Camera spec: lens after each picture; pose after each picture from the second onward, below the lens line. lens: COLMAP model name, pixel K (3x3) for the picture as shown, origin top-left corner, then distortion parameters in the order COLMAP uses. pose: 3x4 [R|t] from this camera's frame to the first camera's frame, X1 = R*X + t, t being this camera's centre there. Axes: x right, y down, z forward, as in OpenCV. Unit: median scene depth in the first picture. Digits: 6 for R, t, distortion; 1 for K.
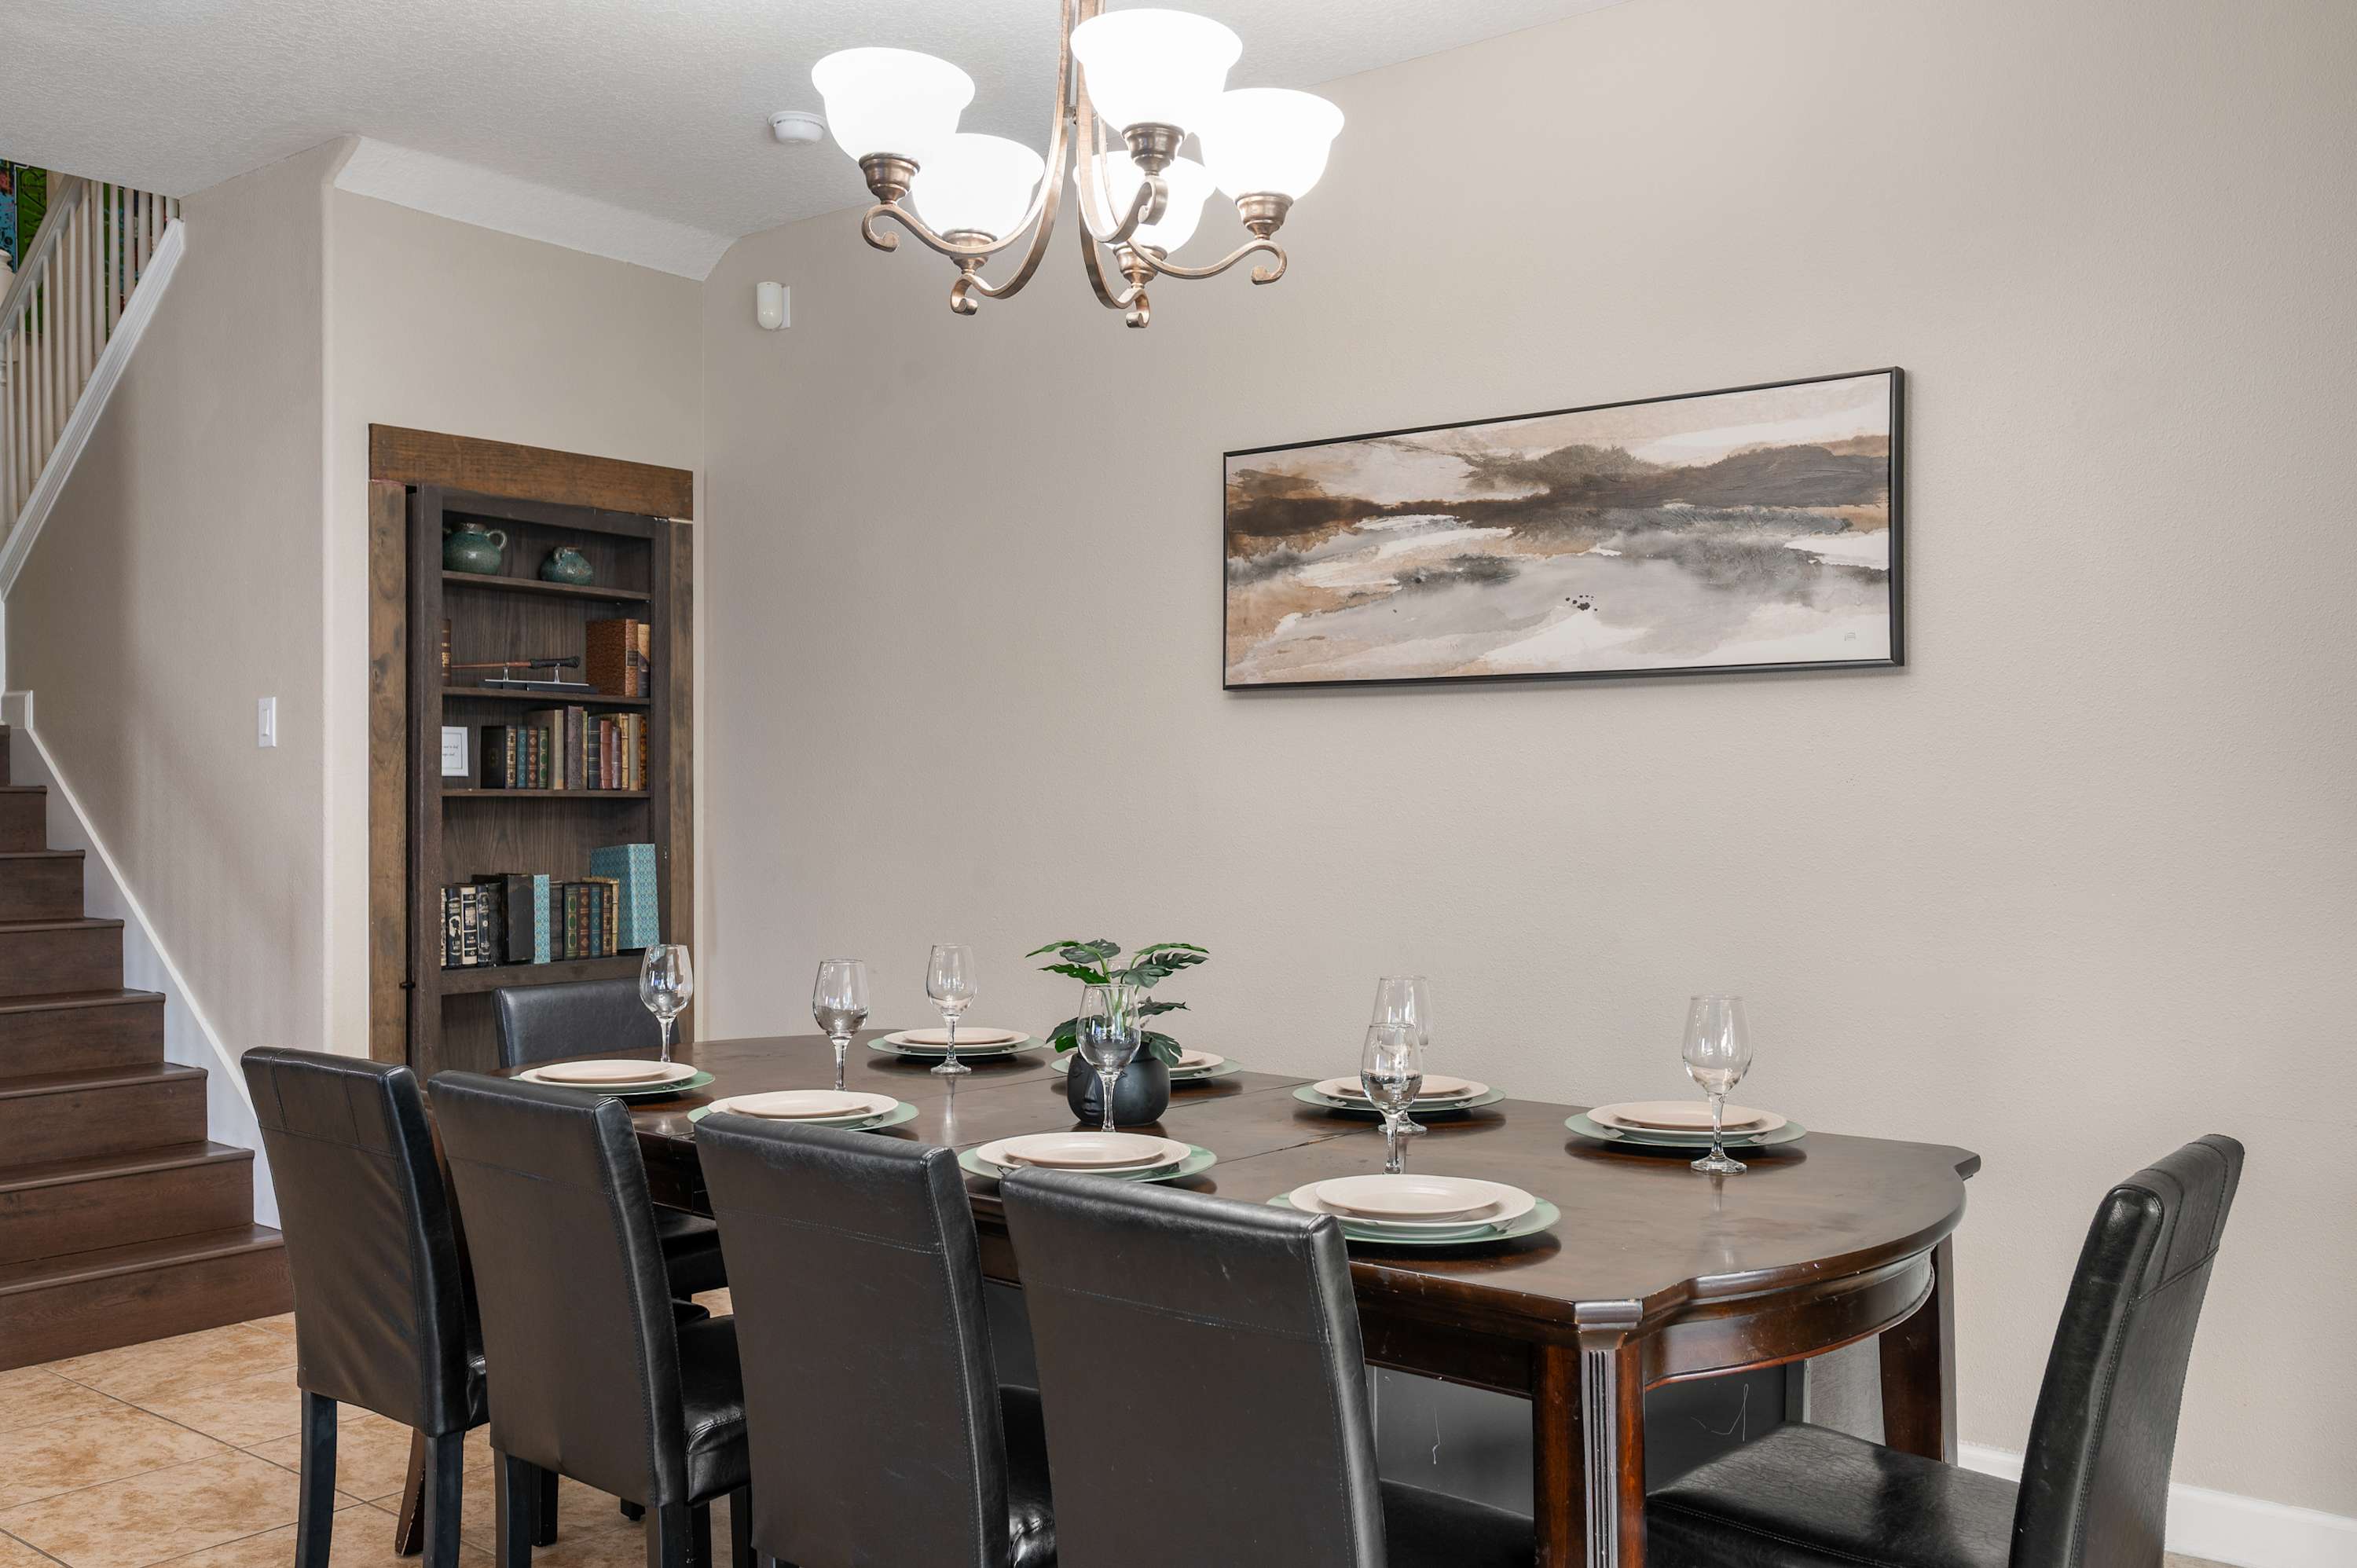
lens RADIAL K [[2015.9, 0, 1178.5], [0, 2015.9, 784.0], [0, 0, 1]] dist [-0.001670, -0.001708]
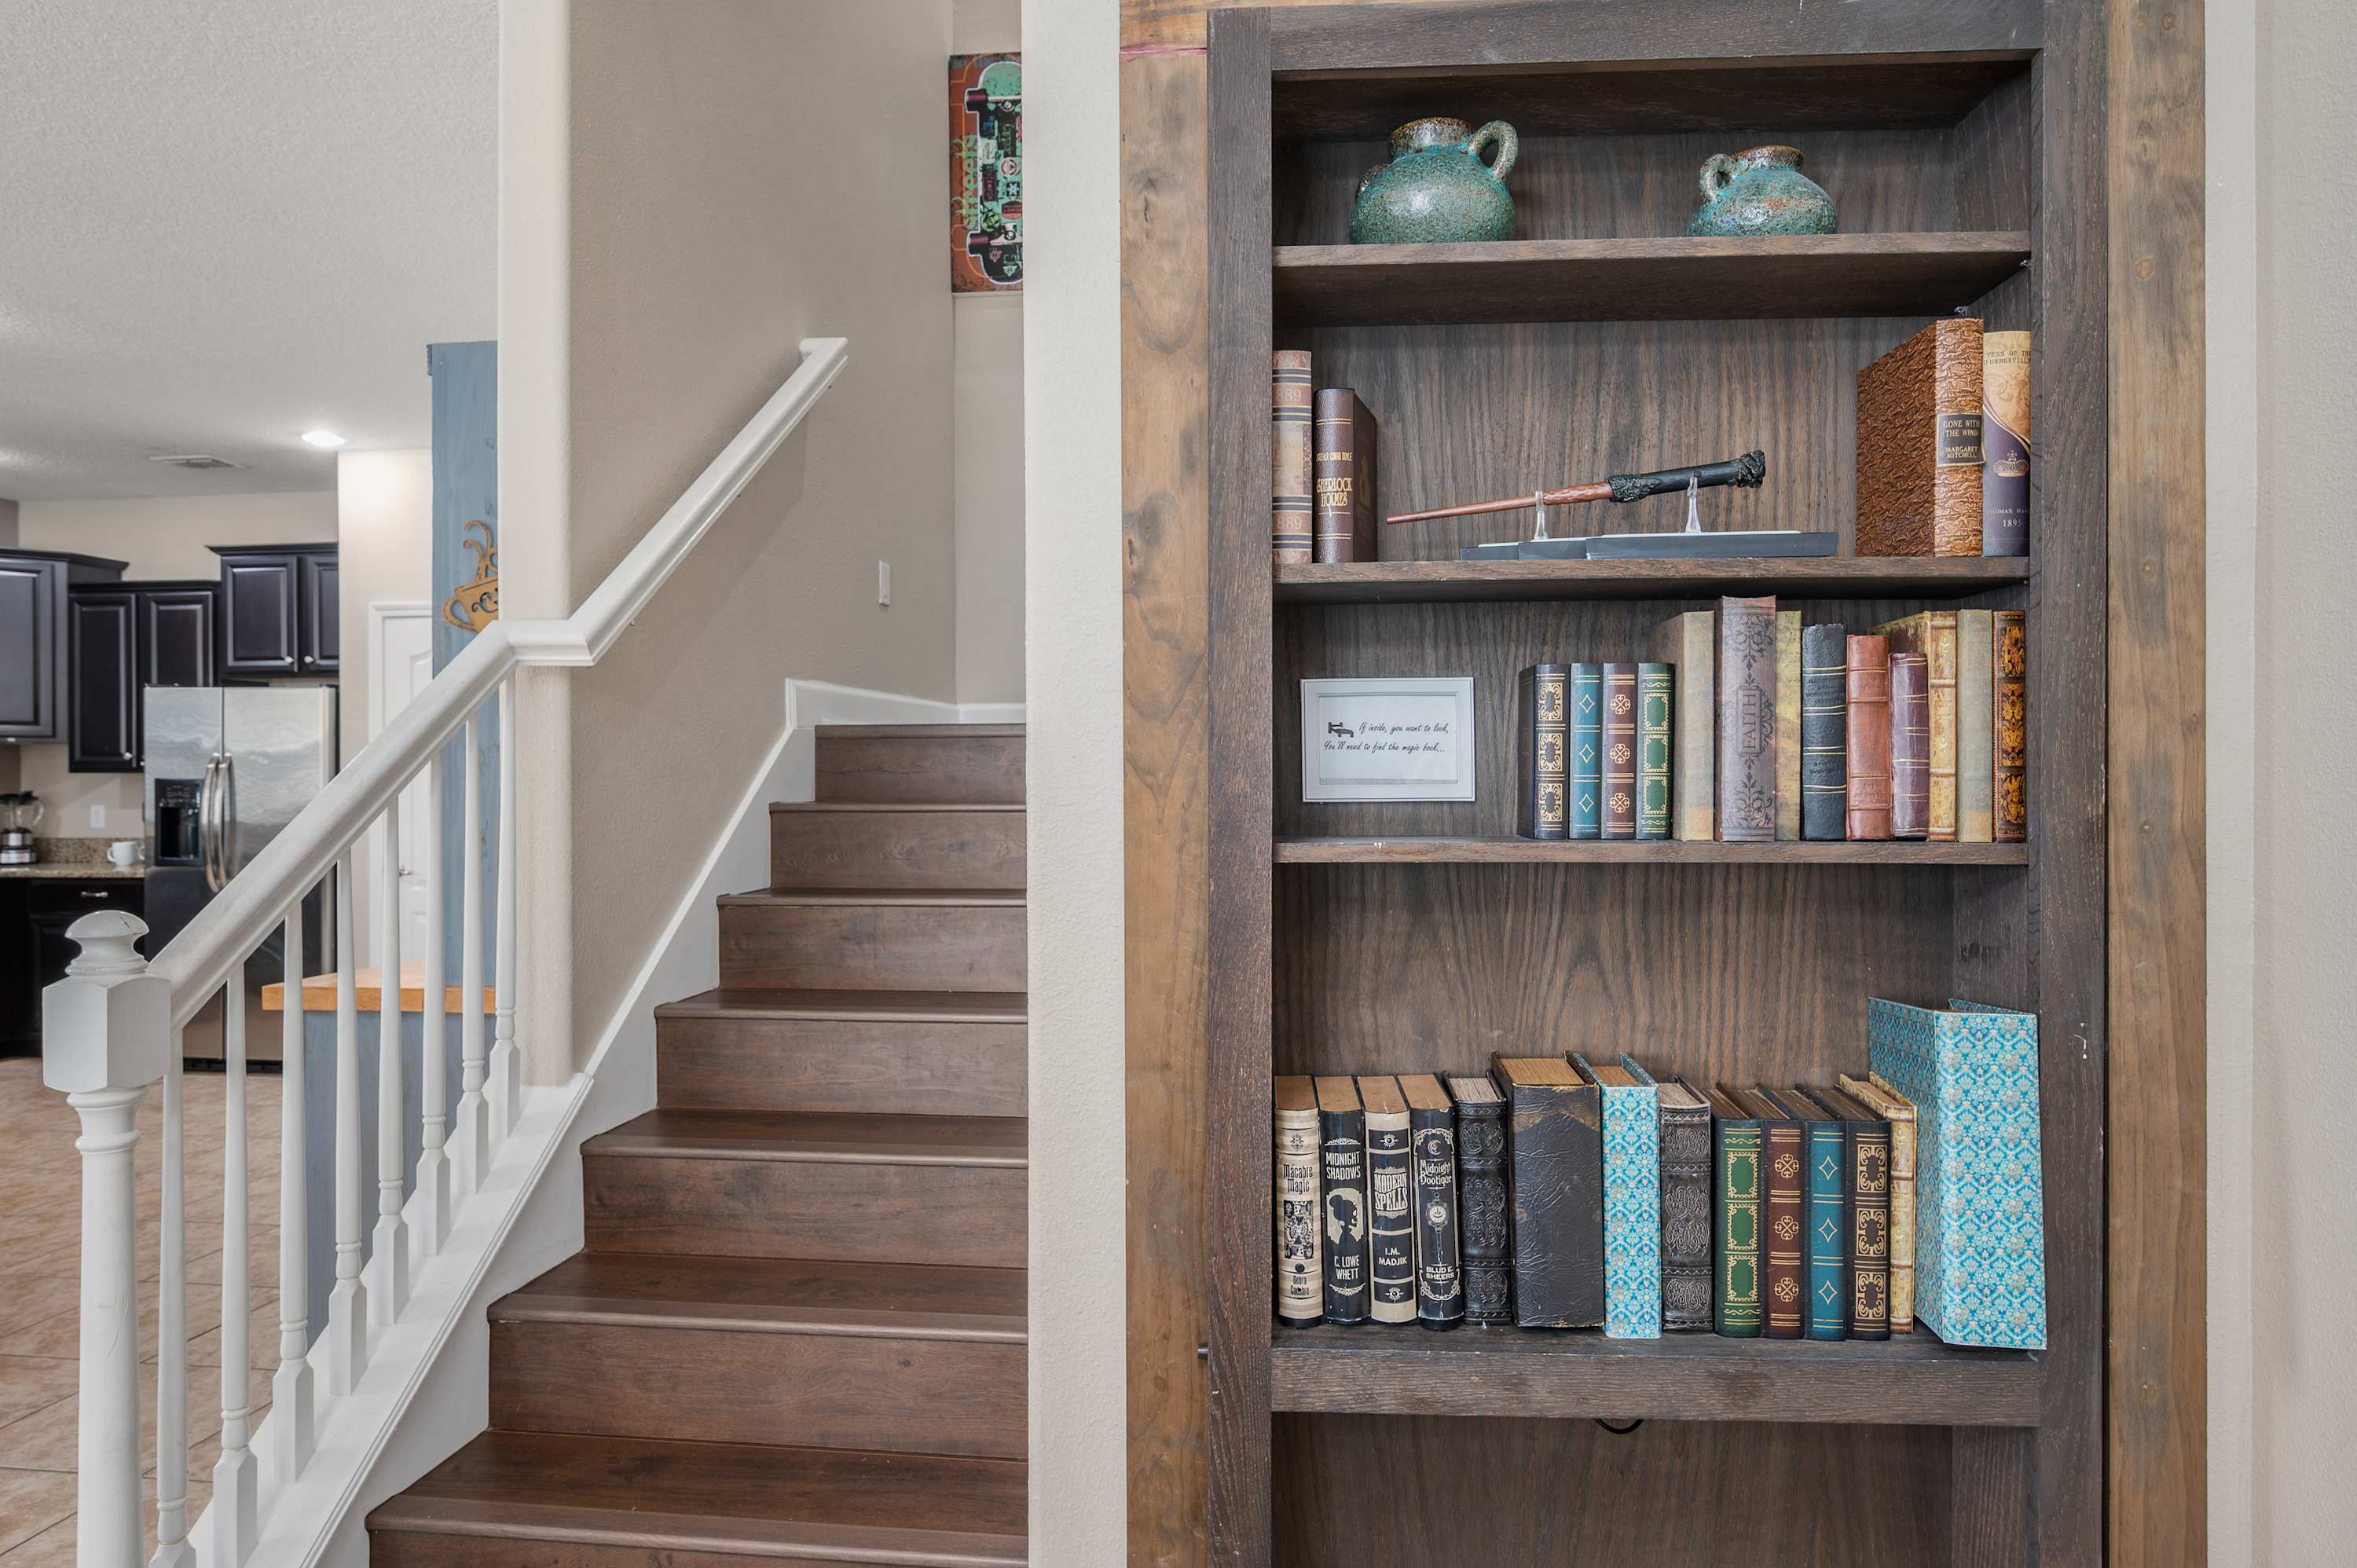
lens RADIAL K [[1407.8, 0, 1178.5], [0, 1407.8, 784.0], [0, 0, 1]] dist [-0.000799, 0.002185]
pose [[0.529890, 0.001613, -0.848065, -0.147479], [0.010858, 0.999903, 0.008687, -0.009984], [0.847997, -0.013811, 0.529821, 0.787827]]
